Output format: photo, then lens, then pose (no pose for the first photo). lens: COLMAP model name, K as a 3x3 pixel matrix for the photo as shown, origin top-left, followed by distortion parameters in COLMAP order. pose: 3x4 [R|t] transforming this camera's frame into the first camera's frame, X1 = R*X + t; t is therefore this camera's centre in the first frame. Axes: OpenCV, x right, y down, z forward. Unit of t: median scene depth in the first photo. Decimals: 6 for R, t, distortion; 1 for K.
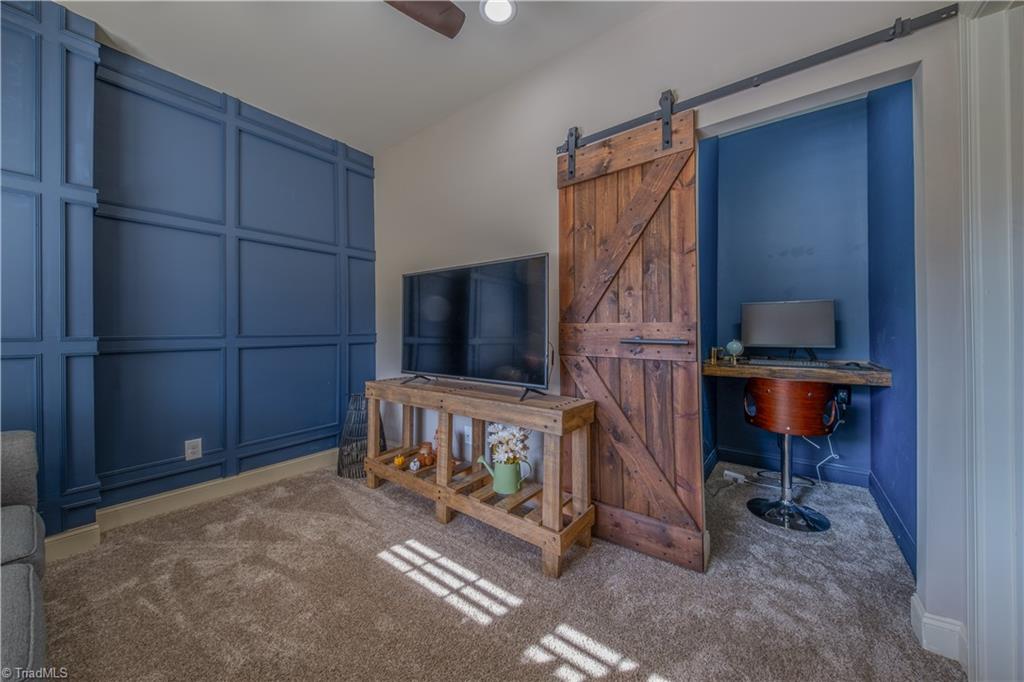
lens RADIAL K [[356.8, 0, 513.7], [0, 356.8, 334.0], [0, 0, 1]] dist [0.001980, -0.002622]
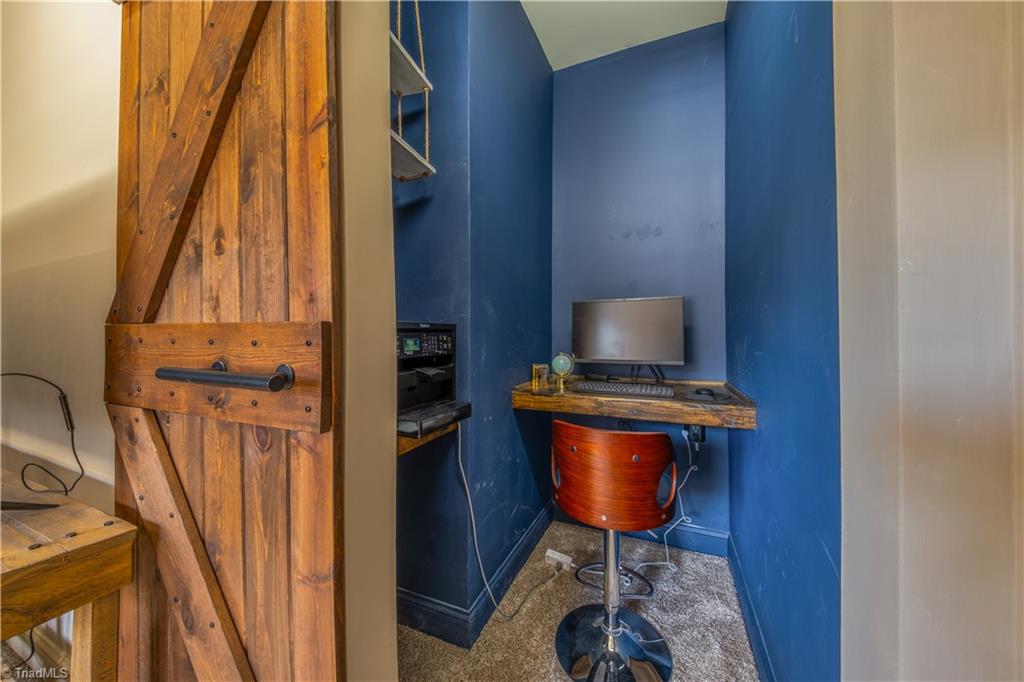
lens RADIAL K [[356.8, 0, 514.3], [0, 356.8, 334.1], [0, 0, 1]] dist [0.001980, -0.002622]
pose [[0.967647, 0.002936, 0.252292, 0.457340], [0.000718, 0.999896, -0.014388, -0.011814], [-0.252308, 0.014103, 0.967544, 0.464269]]
